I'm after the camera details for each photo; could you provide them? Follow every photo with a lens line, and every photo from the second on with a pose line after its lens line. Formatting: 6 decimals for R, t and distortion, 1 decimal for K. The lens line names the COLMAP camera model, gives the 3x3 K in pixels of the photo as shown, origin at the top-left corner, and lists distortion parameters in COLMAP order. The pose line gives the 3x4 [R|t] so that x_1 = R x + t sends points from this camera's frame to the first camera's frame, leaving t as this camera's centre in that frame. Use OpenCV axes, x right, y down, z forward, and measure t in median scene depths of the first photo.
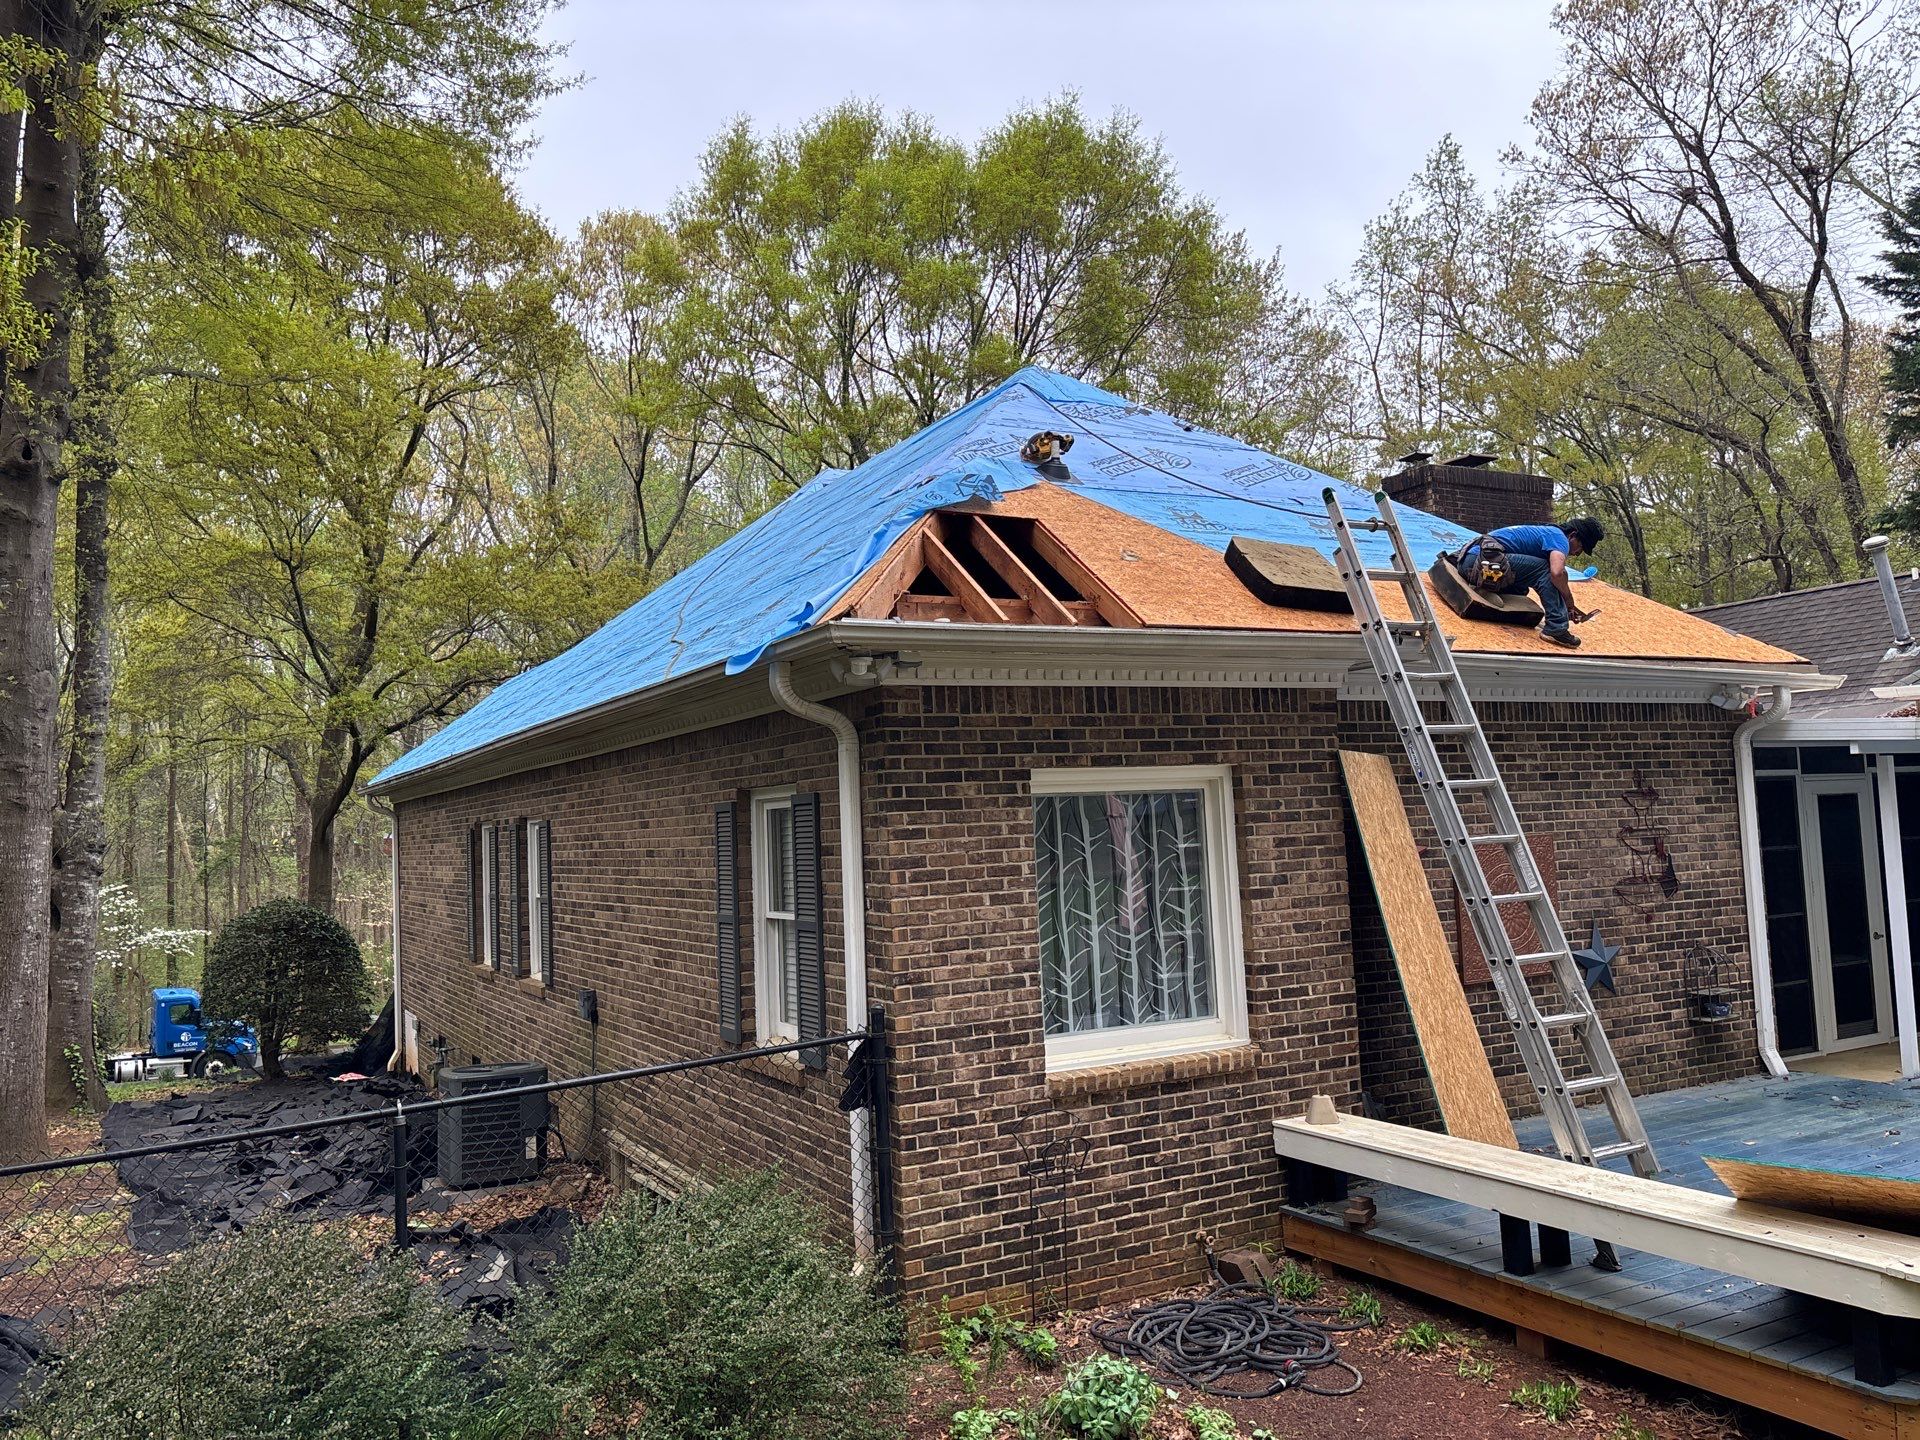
lens RADIAL K [[1472.4, 0, 950.5], [0, 1472.4, 725.5], [0, 0, 1]] dist [0.031673, -0.012926]
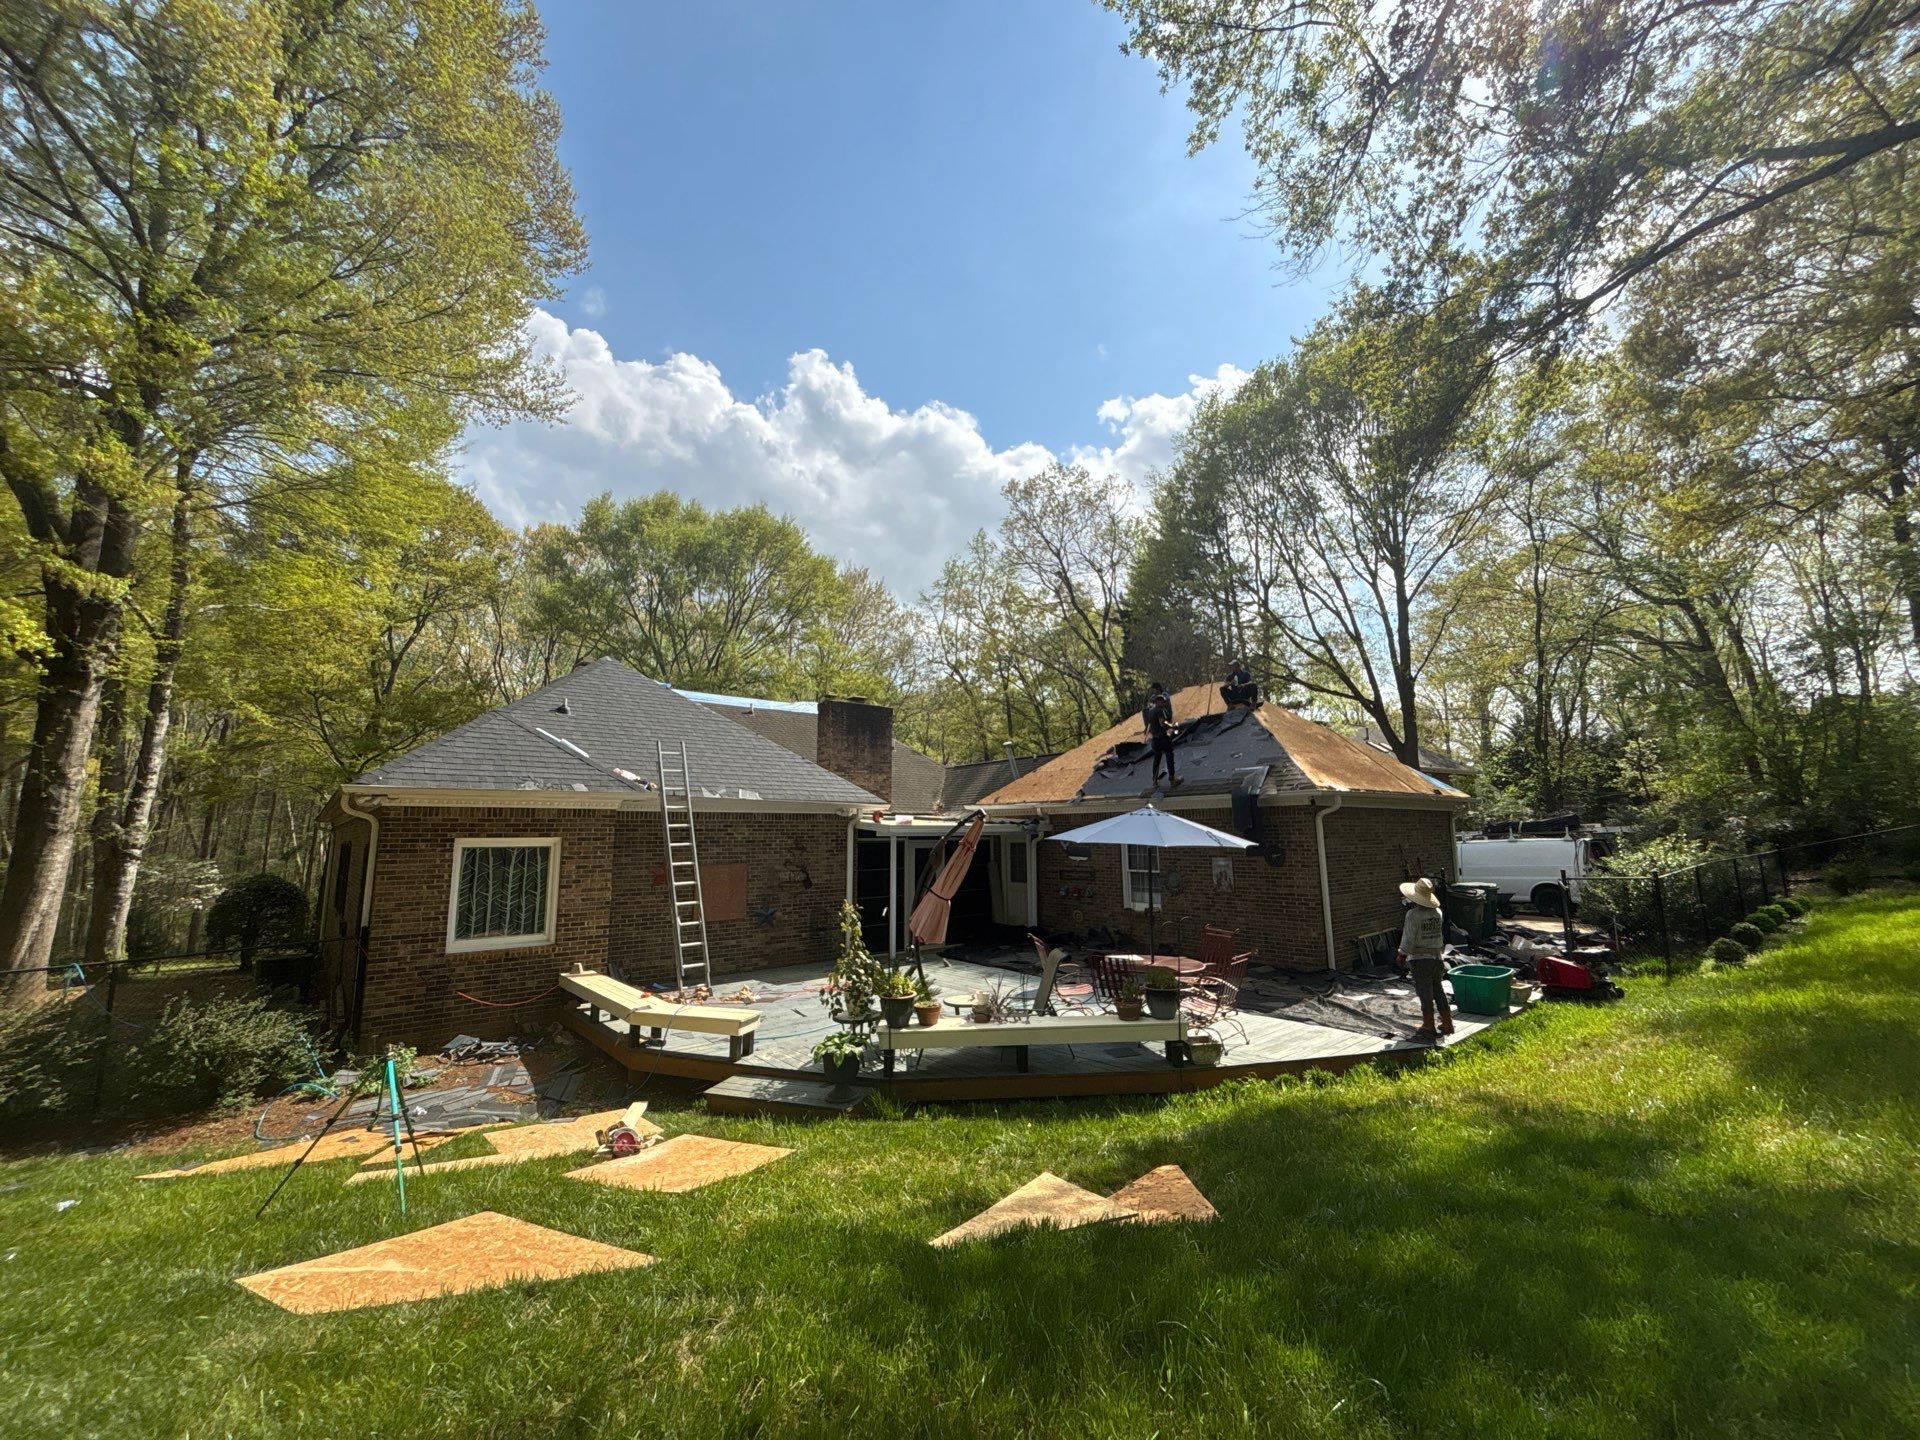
lens RADIAL K [[780.9, 0, 964.7], [0, 780.9, 714.8], [0, 0, 1]] dist [0.010852, -0.000227]
pose [[0.978738, 0.065381, 0.194413, 0.363123], [-0.048208, 0.994610, -0.091793, -0.058600], [-0.199367, 0.080469, 0.976615, -0.323873]]
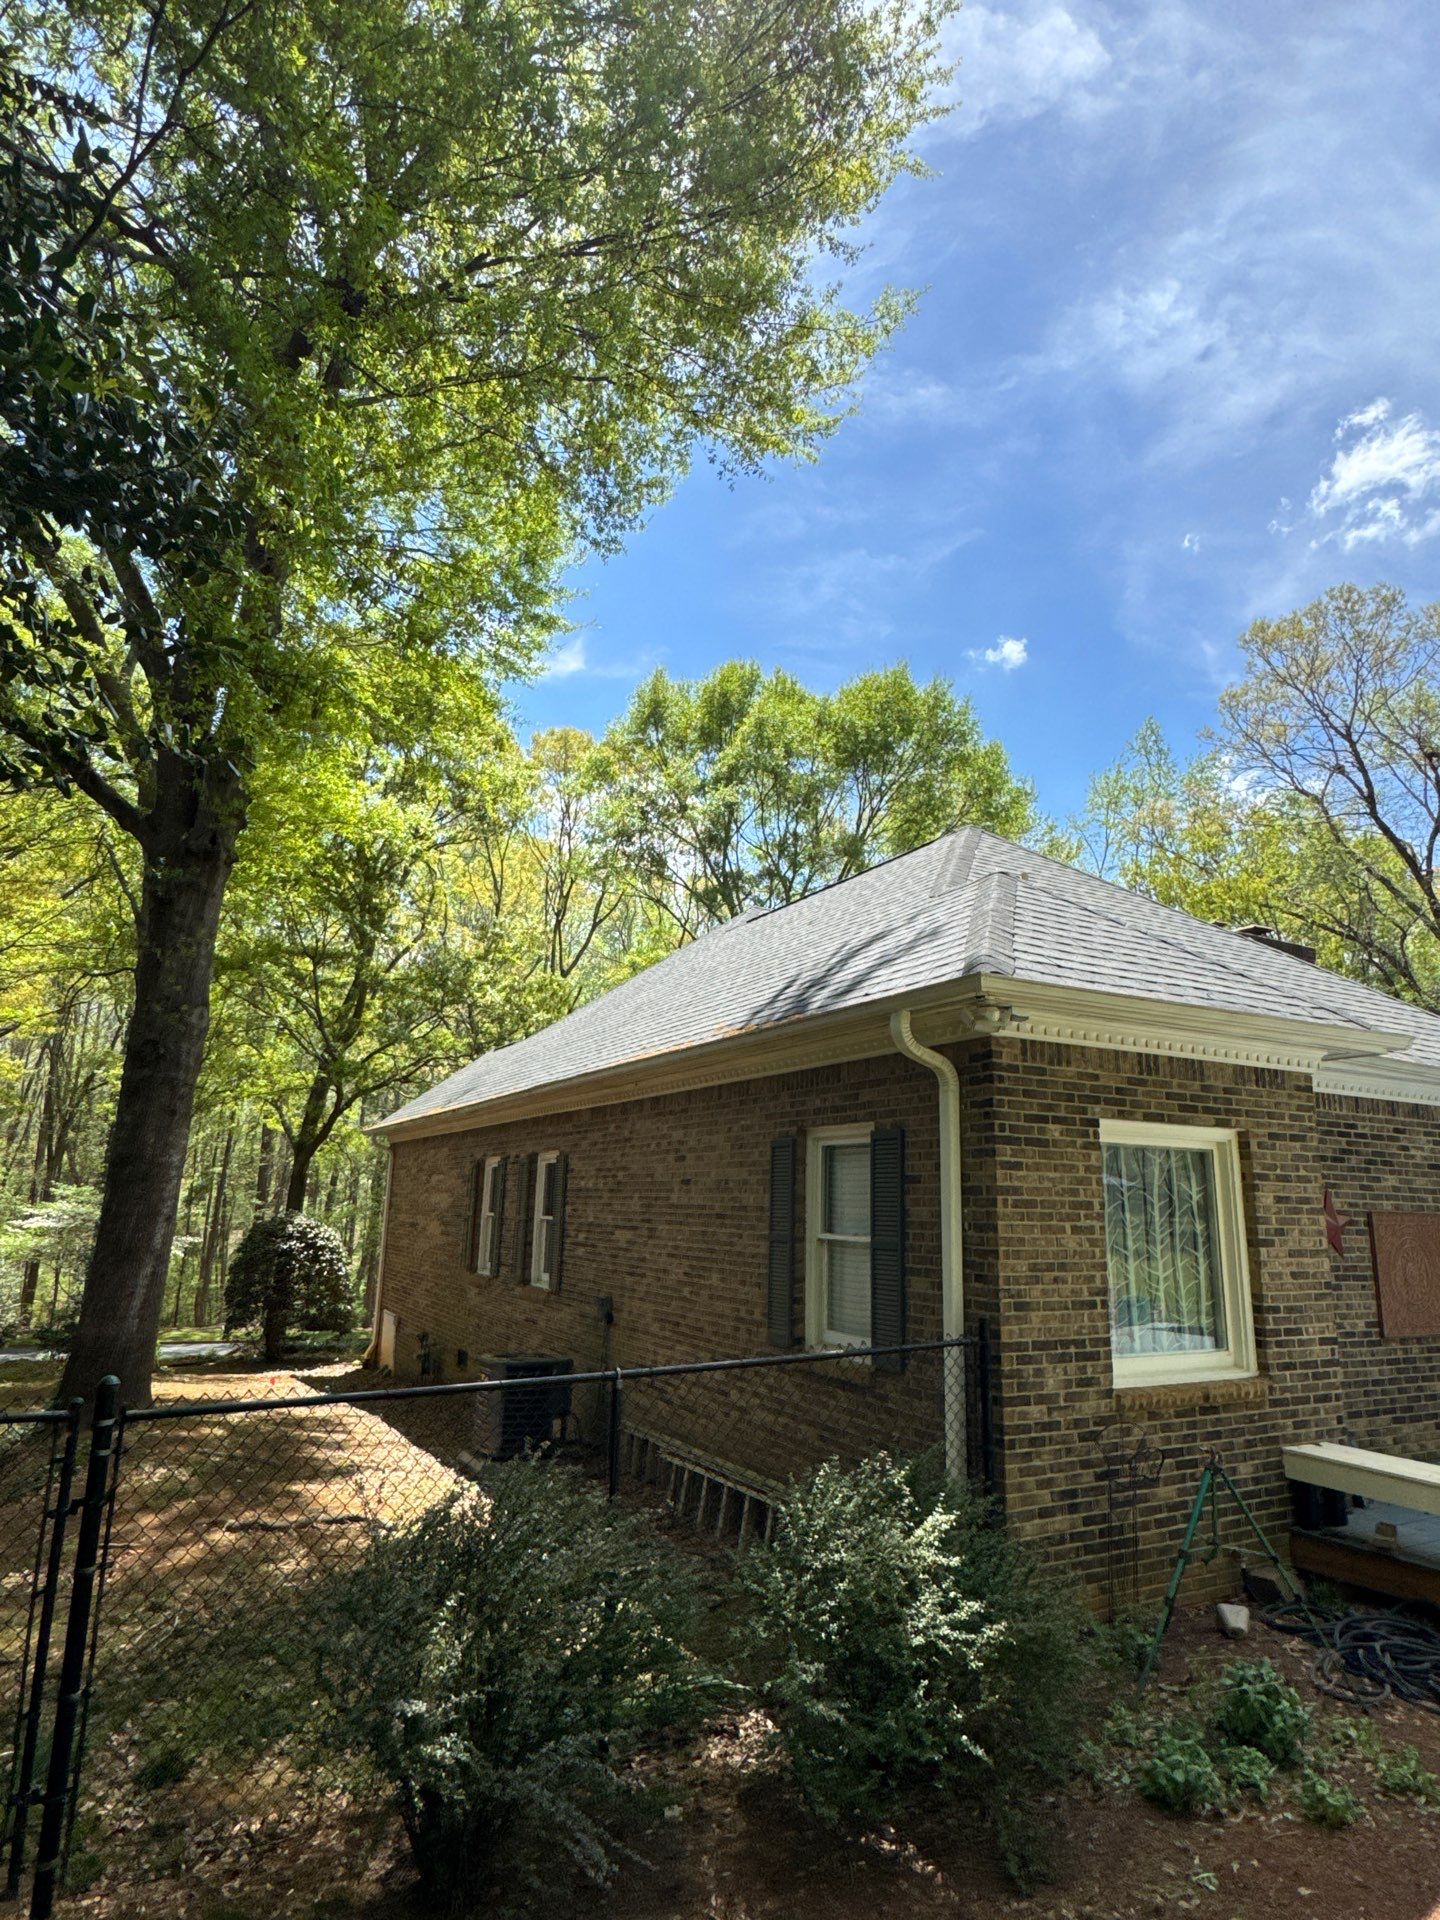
lens RADIAL K [[1094.0, 0, 720.0], [0, 1094.0, 960.0], [0, 0, 1]] dist [-0.004414, 0.000561]
pose [[0.997757, 0.065334, -0.014556, -0.131645], [-0.066787, 0.986201, -0.151484, 0.030901], [0.004458, 0.152116, 0.988353, 0.062007]]
